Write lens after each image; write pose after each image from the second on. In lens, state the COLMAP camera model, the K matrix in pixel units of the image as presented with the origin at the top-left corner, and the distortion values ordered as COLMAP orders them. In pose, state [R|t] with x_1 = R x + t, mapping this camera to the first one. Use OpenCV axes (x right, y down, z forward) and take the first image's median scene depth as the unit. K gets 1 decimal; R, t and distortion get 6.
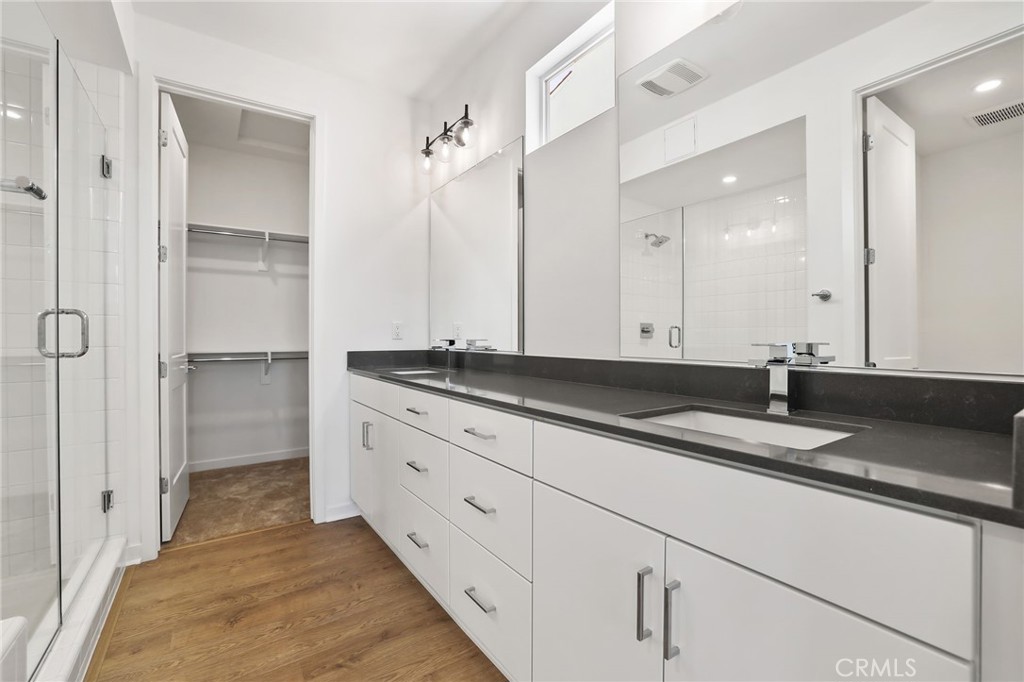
lens RADIAL K [[451.3, 0, 503.2], [0, 451.3, 341.1], [0, 0, 1]] dist [-0.012940, -0.000098]
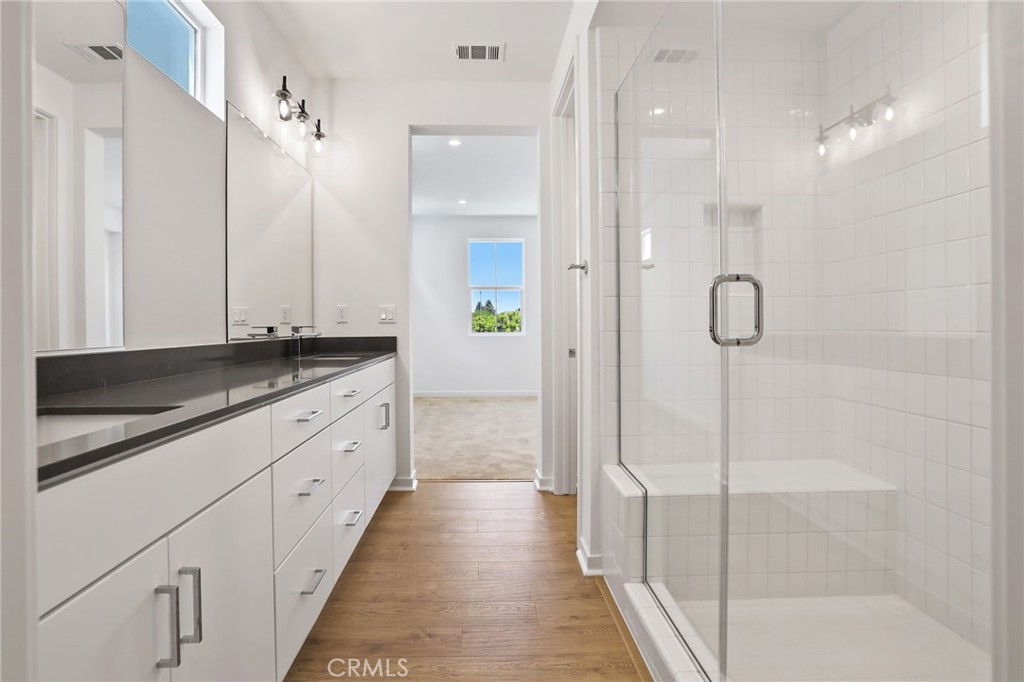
lens RADIAL K [[451.3, 0, 515.6], [0, 451.3, 339.7], [0, 0, 1]] dist [-0.012940, -0.000098]
pose [[-0.847153, 0.003883, 0.531335, -0.857376], [0.007069, 0.999967, 0.003961, 0.020999], [-0.531302, 0.007112, -0.847152, 1.389926]]
